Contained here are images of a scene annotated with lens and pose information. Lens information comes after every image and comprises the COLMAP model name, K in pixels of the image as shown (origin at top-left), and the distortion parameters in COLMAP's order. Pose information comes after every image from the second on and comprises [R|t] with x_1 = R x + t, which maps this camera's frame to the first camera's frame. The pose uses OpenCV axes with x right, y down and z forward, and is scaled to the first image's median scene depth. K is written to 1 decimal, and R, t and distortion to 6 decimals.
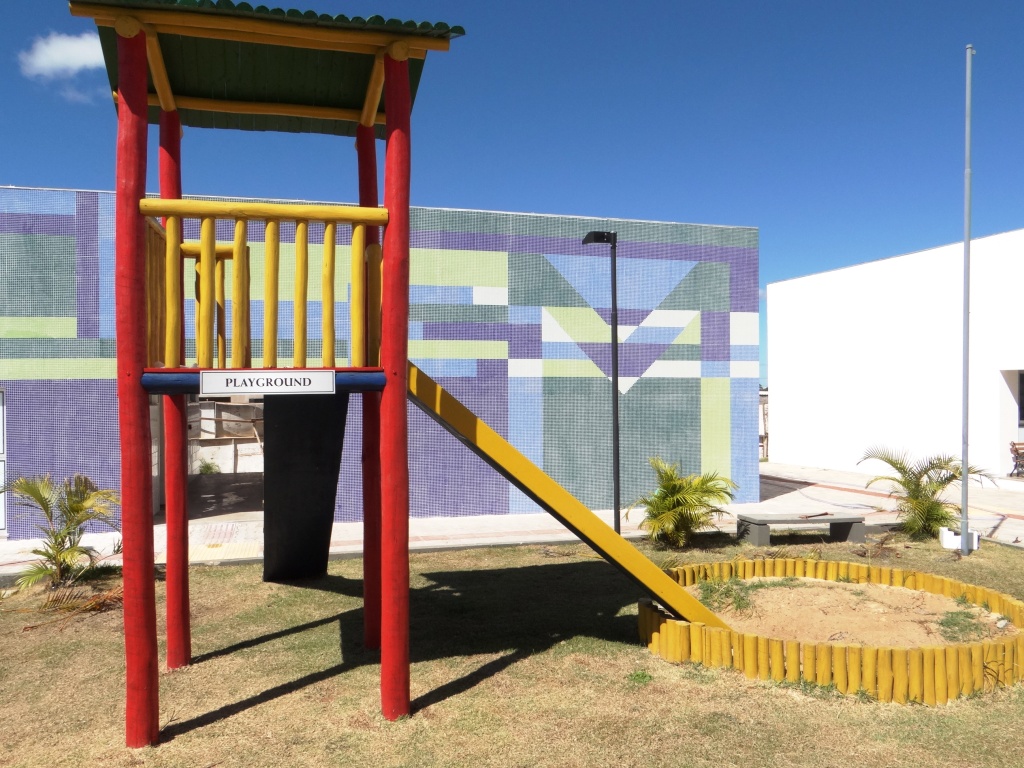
lens RADIAL K [[808.5, 0, 512.1], [0, 808.5, 385.7], [0, 0, 1]] dist [-0.007846, -0.001949]
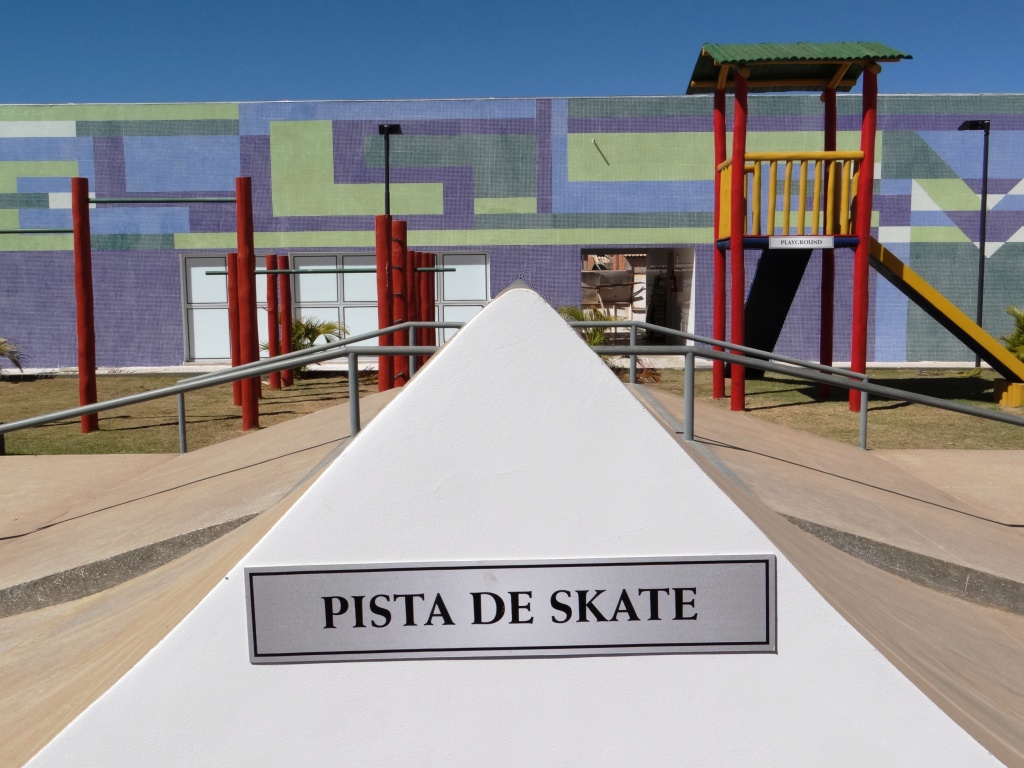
lens RADIAL K [[1021.1, 0, 512.0], [0, 1021.1, 373.6], [0, 0, 1]] dist [0.002932, 0.000000]
pose [[0.957253, 0.033920, -0.287255, -0.079635], [-0.001535, 0.993682, 0.112222, 0.011702], [0.289247, -0.106984, 0.951257, -0.538325]]
